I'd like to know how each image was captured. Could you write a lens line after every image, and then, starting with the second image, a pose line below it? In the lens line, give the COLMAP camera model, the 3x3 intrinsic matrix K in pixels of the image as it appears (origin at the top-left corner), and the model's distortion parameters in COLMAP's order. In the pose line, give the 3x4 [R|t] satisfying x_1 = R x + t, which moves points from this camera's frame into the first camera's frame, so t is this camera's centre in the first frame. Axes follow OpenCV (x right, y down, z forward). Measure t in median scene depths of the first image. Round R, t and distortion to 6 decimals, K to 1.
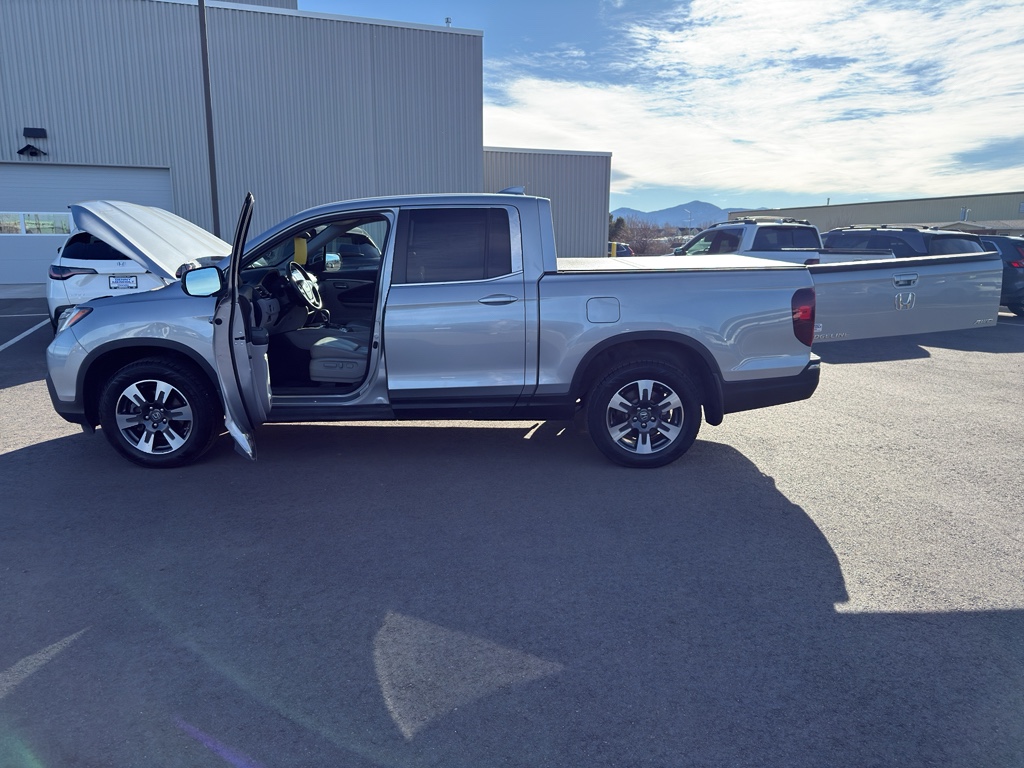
lens RADIAL K [[739.0, 0, 510.1], [0, 739.0, 396.0], [0, 0, 1]] dist [0.022254, -0.024567]
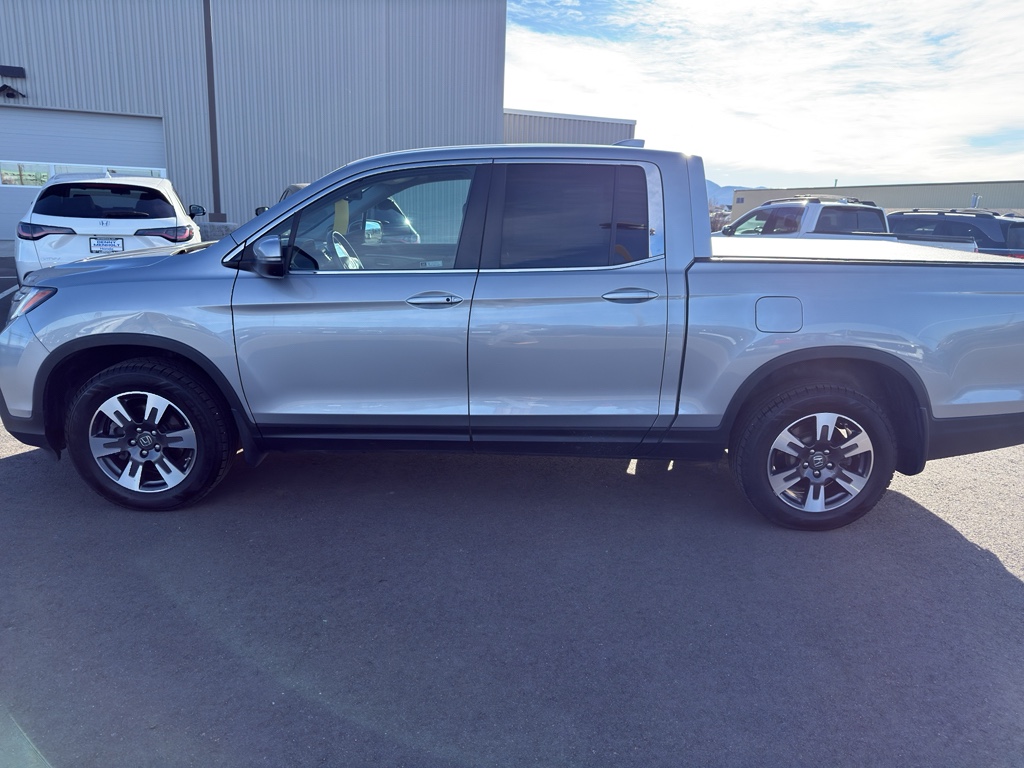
lens RADIAL K [[739.0, 0, 510.1], [0, 739.0, 396.0], [0, 0, 1]] dist [0.022254, -0.024567]
pose [[0.999365, 0.032293, 0.015067, -0.135321], [-0.032830, 0.998780, 0.036875, -0.054054], [-0.013858, -0.037346, 0.999206, 0.276132]]
